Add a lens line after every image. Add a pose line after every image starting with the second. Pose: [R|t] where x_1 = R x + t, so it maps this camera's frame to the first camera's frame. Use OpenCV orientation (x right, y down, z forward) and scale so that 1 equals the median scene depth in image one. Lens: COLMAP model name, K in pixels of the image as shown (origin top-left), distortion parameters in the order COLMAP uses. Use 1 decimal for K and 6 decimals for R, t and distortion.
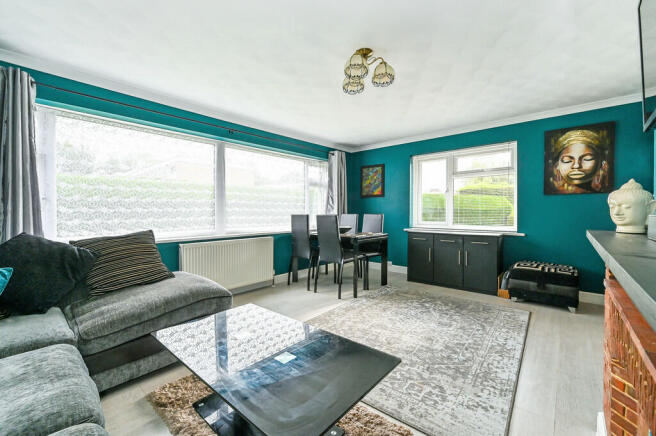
lens RADIAL K [[265.8, 0, 329.6], [0, 265.8, 215.8], [0, 0, 1]] dist [-0.002033, -0.000731]
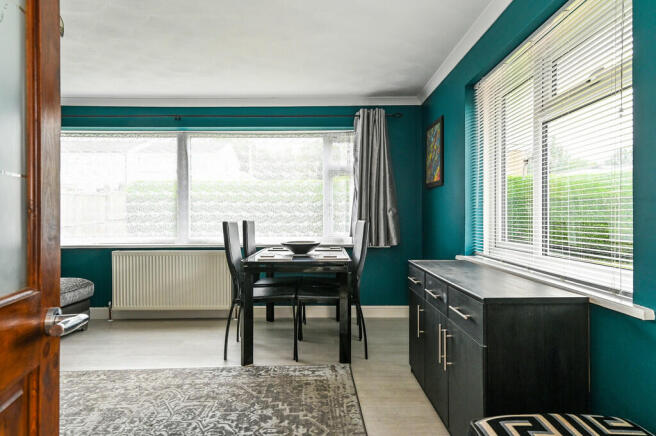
lens RADIAL K [[375.6, 0, 327.0], [0, 375.6, 215.4], [0, 0, 1]] dist [0.005173, 0.001226]
pose [[0.677418, -0.000410, -0.735599, 0.775099], [-0.011091, 0.999880, -0.010771, -0.009896], [0.735515, 0.015455, 0.677332, 0.545209]]
